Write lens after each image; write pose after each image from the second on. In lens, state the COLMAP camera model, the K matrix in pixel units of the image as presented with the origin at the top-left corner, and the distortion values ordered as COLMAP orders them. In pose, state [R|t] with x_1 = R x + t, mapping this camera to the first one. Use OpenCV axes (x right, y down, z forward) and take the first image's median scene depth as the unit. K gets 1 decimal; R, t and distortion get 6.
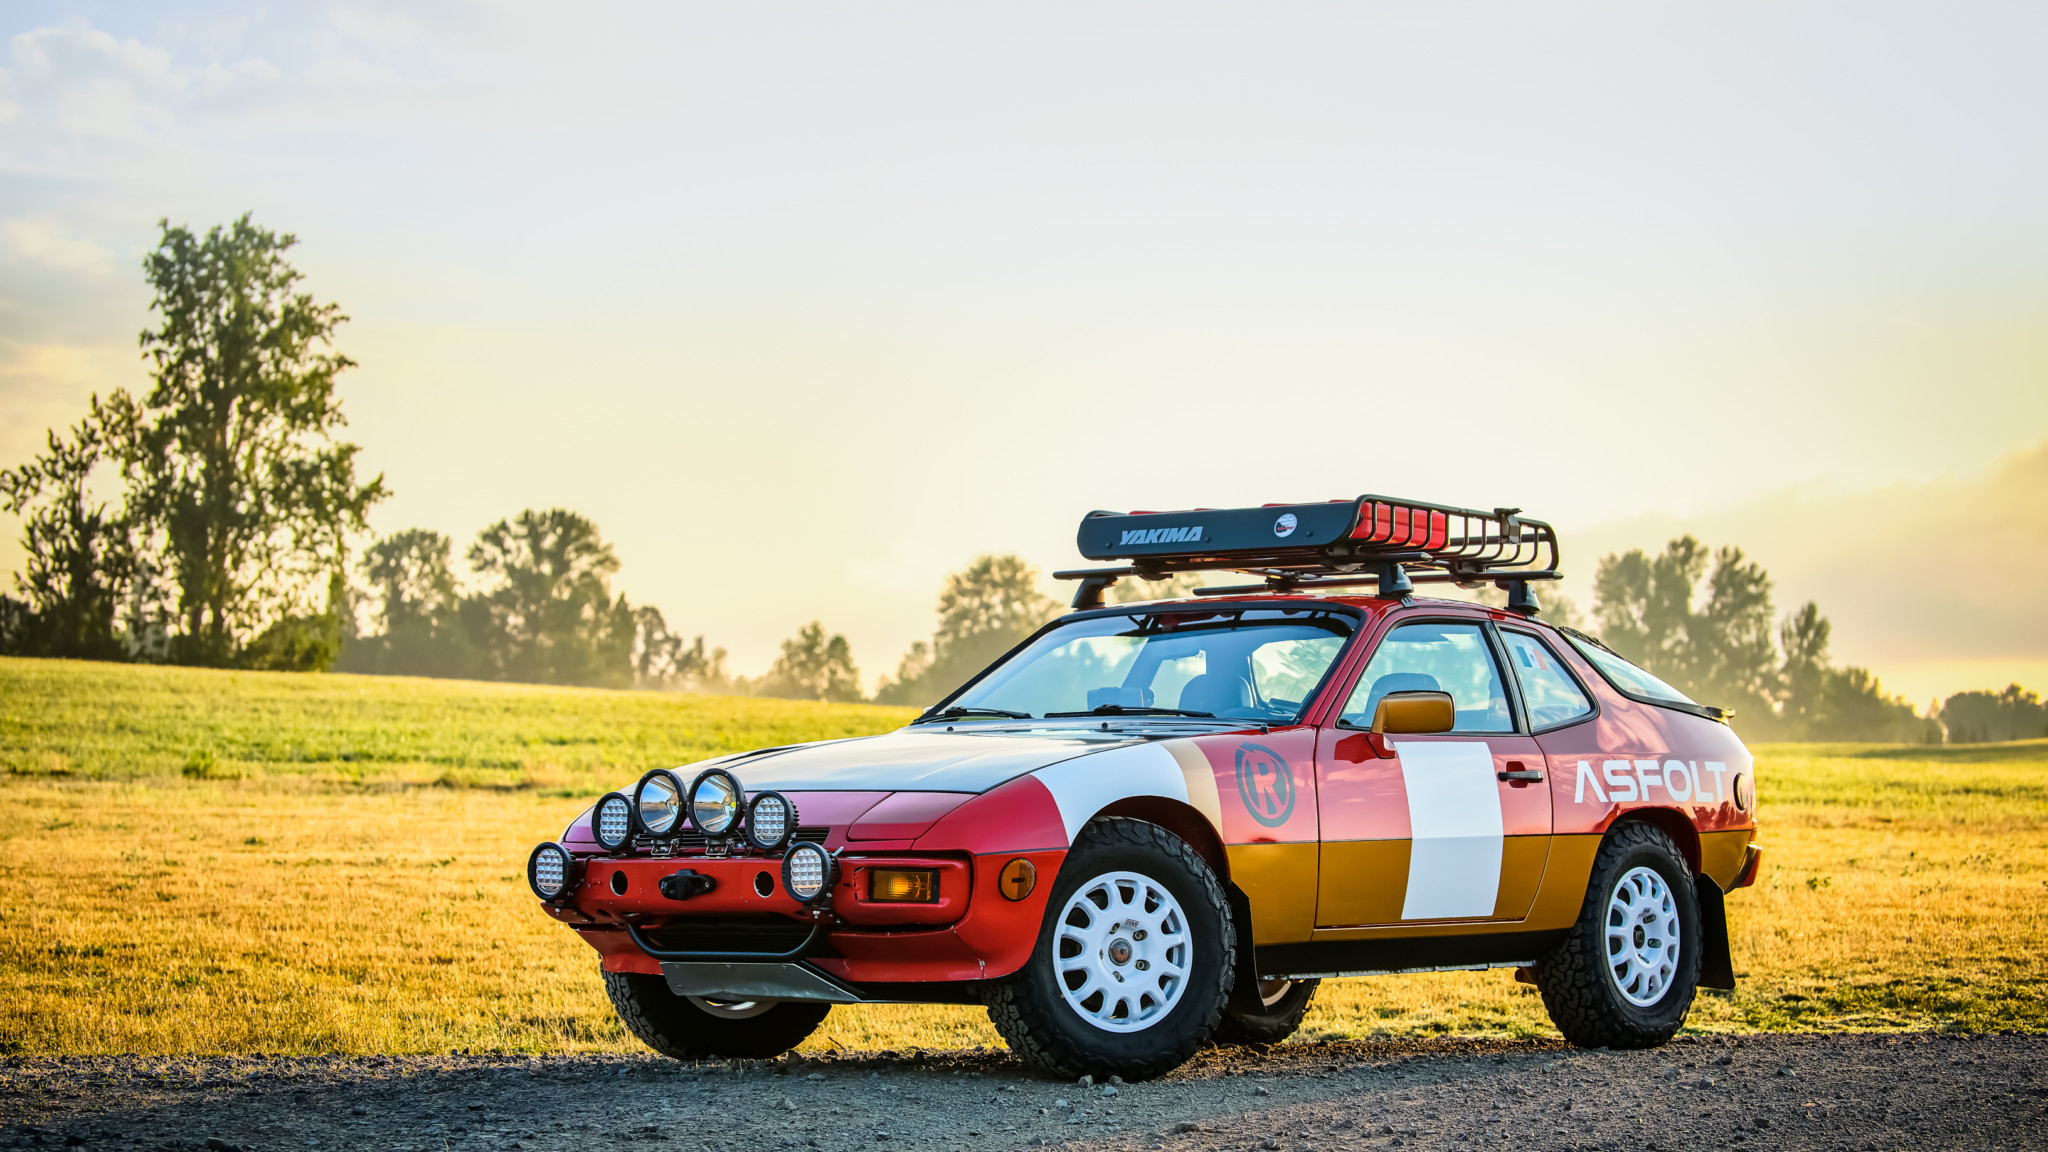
lens RADIAL K [[4895.5, 0, 1021.1], [0, 4895.5, 573.0], [0, 0, 1]] dist [-0.075523, 0.000000]
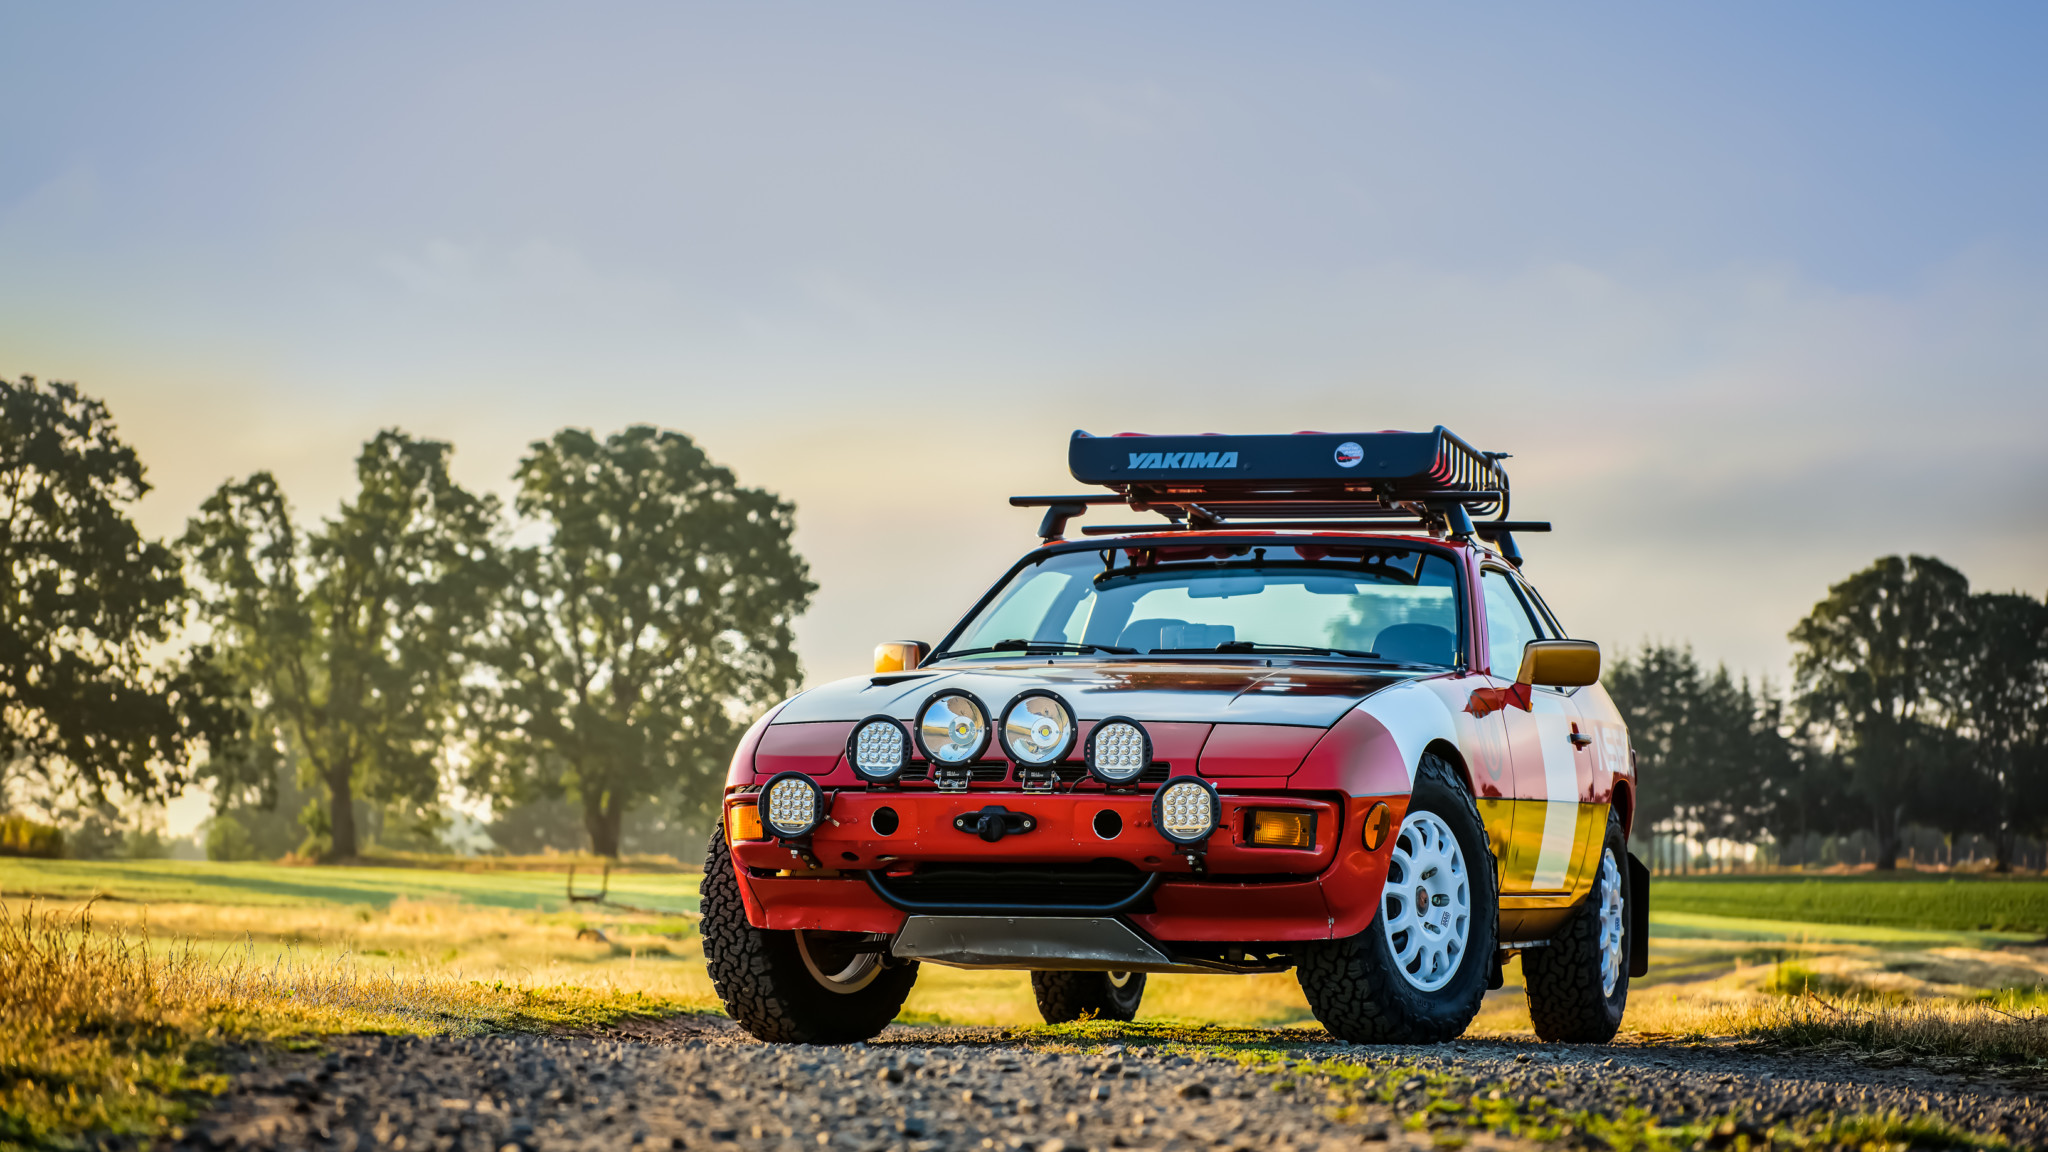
lens RADIAL K [[4822.3, 0, 1092.5], [0, 4822.3, 599.5], [0, 0, 1]] dist [0.140197, 0.000000]
pose [[0.915928, 0.044128, 0.398910, -0.350191], [-0.042221, 0.999016, -0.013570, 0.031643], [-0.399116, -0.004414, 0.916890, 0.198866]]
